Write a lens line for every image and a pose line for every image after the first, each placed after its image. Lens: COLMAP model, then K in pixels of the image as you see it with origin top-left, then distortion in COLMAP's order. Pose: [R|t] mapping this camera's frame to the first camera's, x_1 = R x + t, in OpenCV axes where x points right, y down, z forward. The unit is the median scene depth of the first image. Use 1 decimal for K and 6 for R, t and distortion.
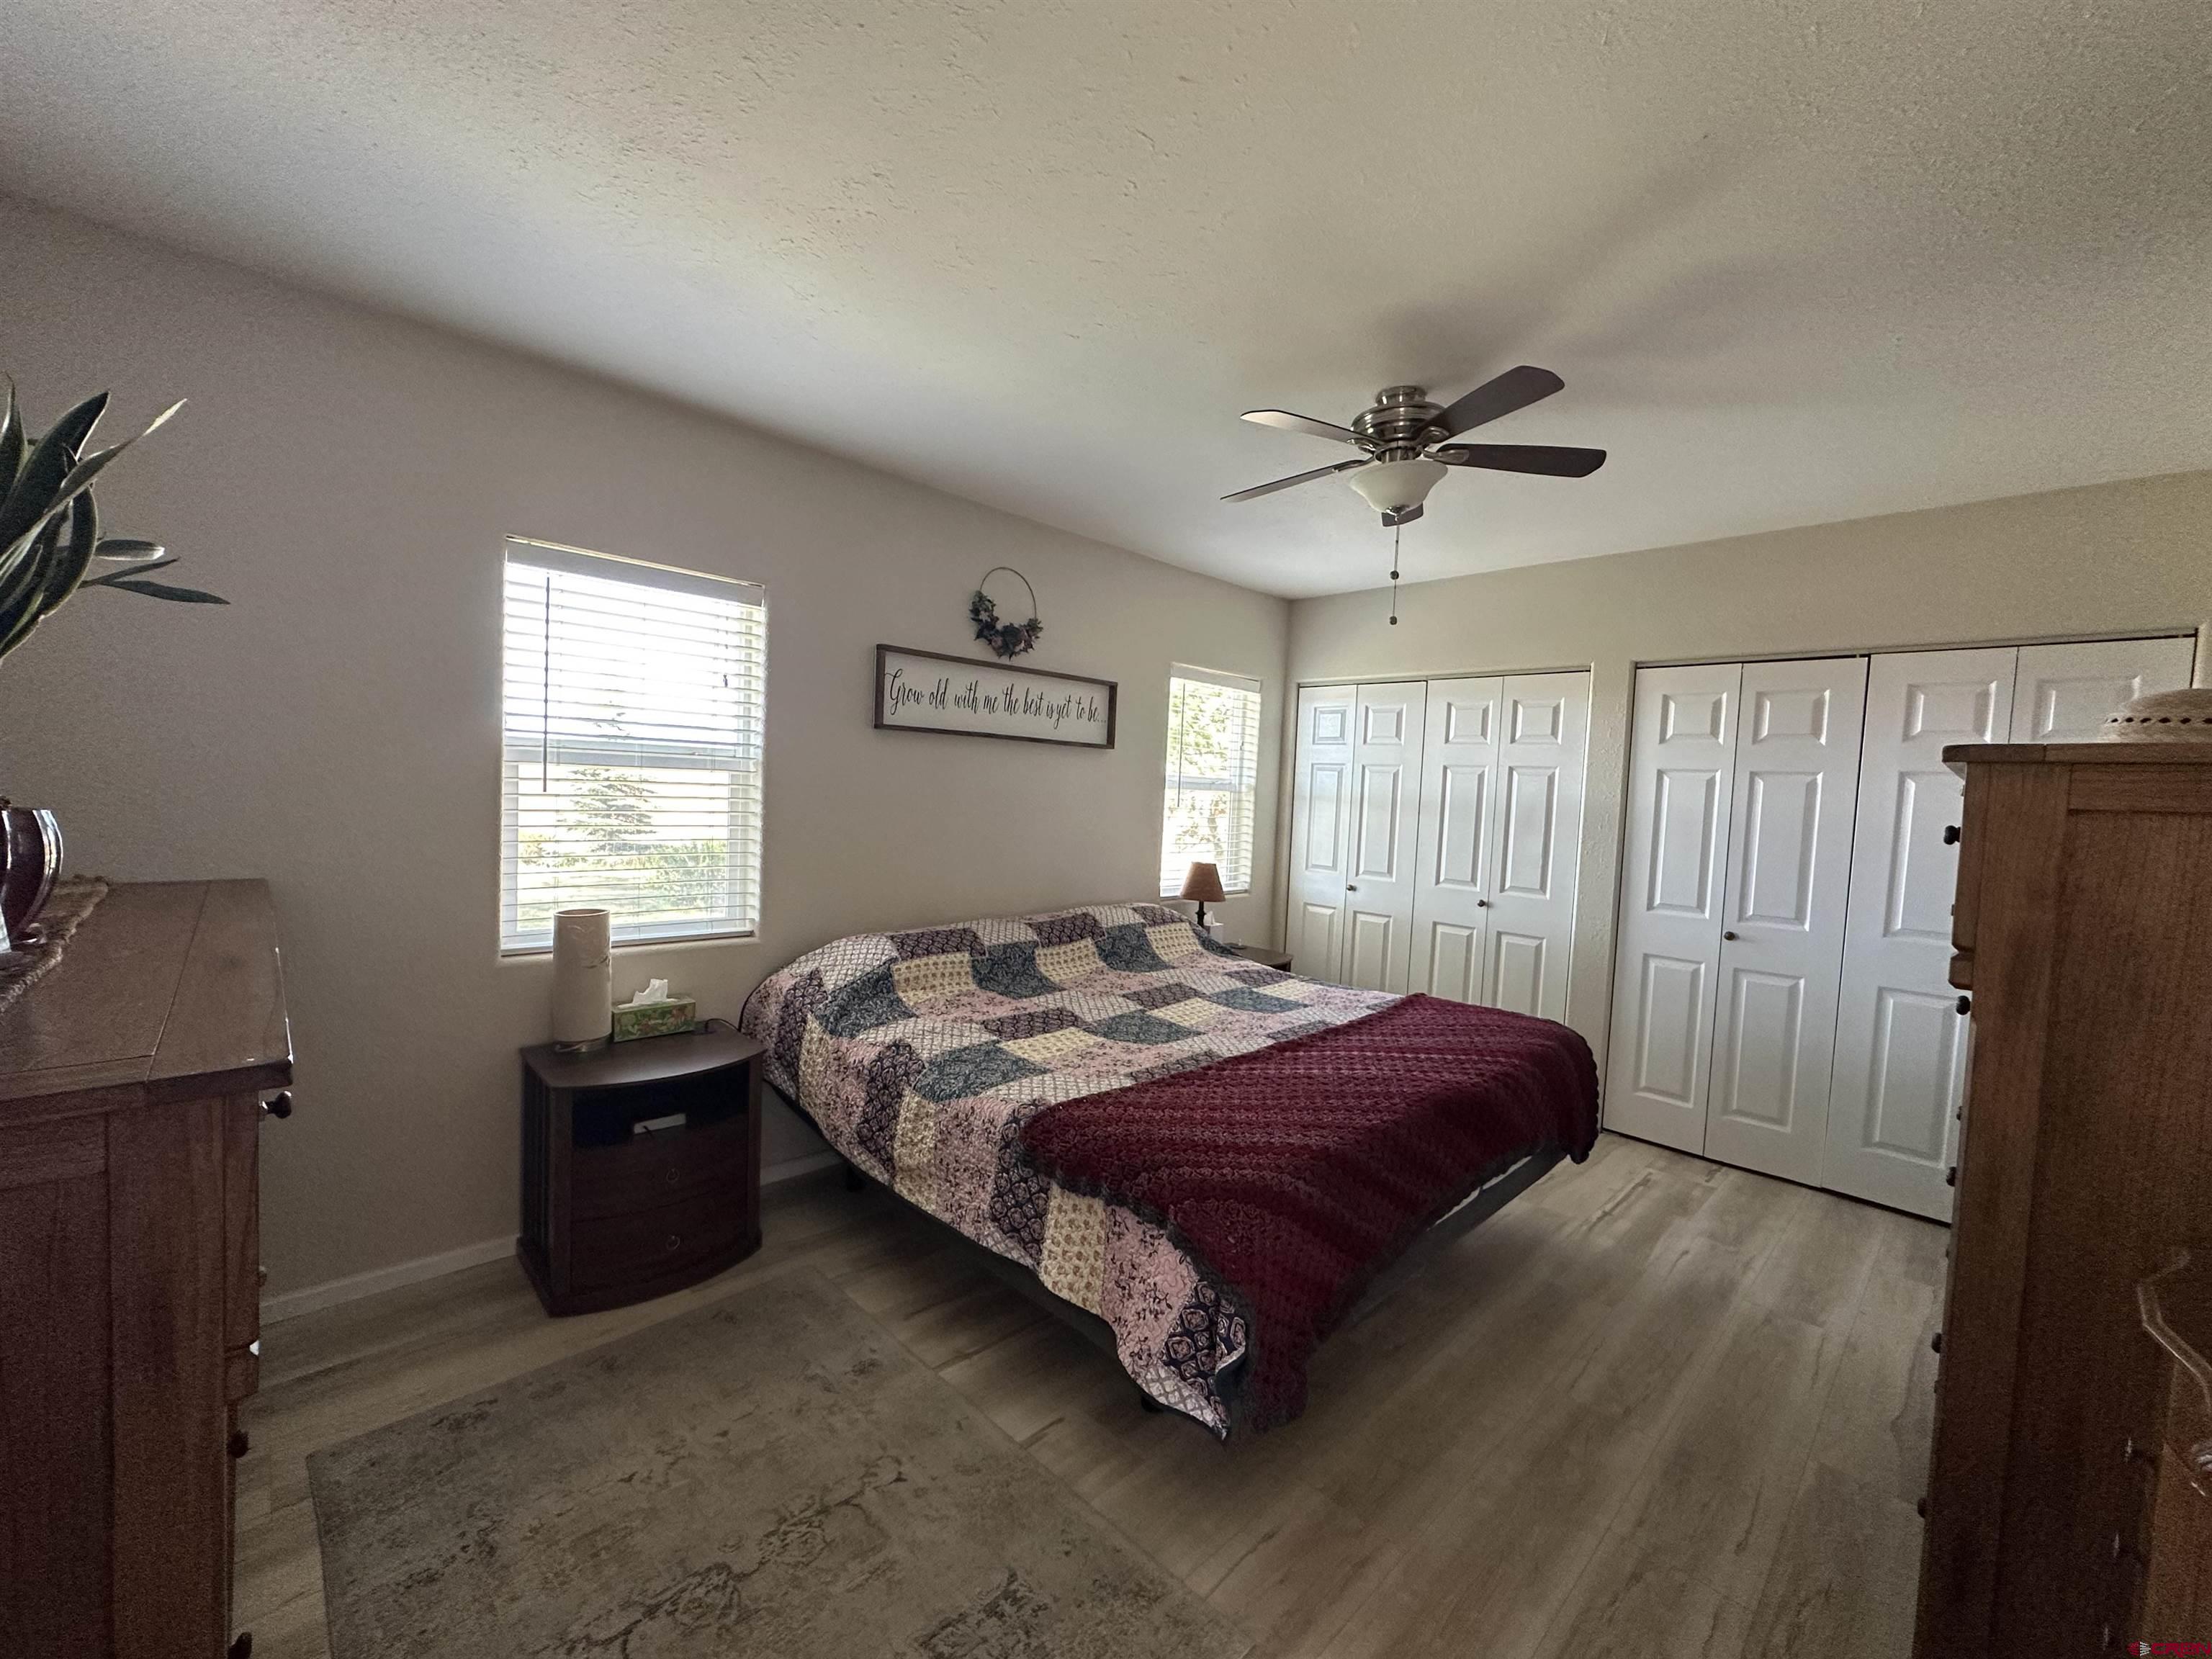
lens RADIAL K [[880.2, 0, 1159.5], [0, 880.2, 823.2], [0, 0, 1]] dist [-0.003617, 0.000662]
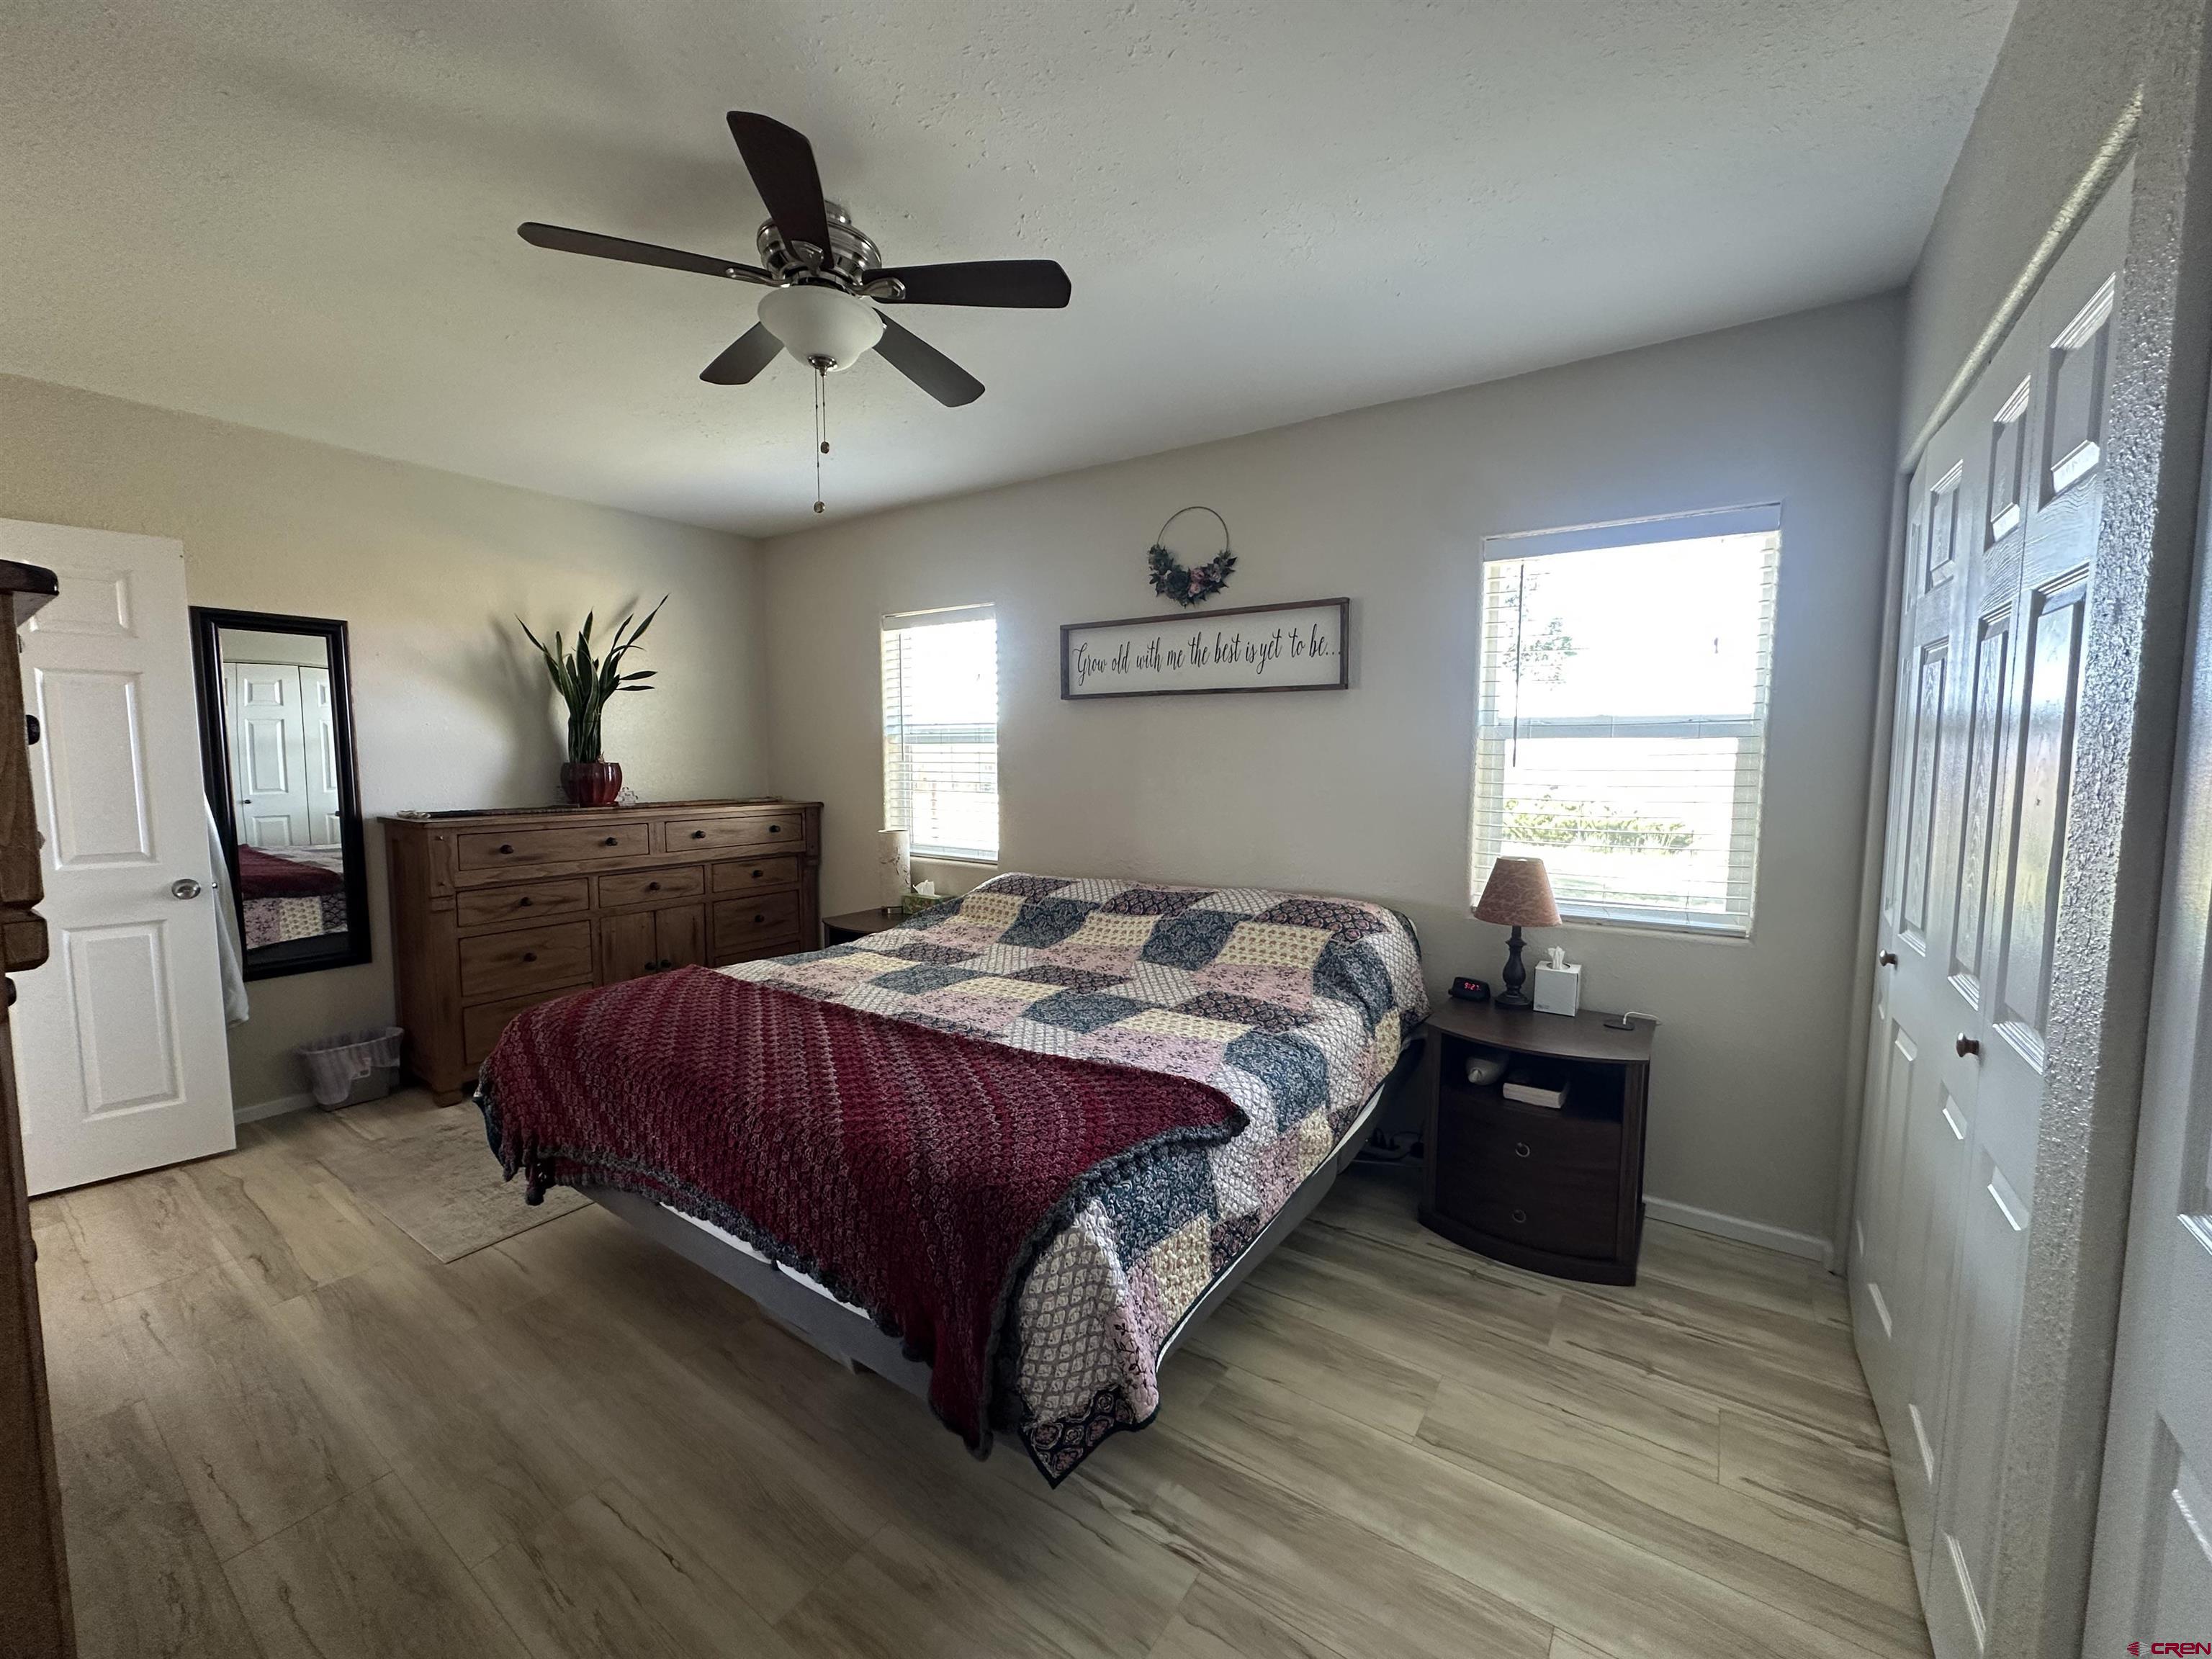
lens RADIAL K [[880.2, 0, 1108.4], [0, 880.2, 834.0], [0, 0, 1]] dist [-0.003617, 0.000662]
pose [[0.160893, 0.054729, -0.985453, 0.780766], [-0.027489, 0.998323, 0.050956, 0.008902], [0.986589, 0.018891, 0.162128, 0.803098]]
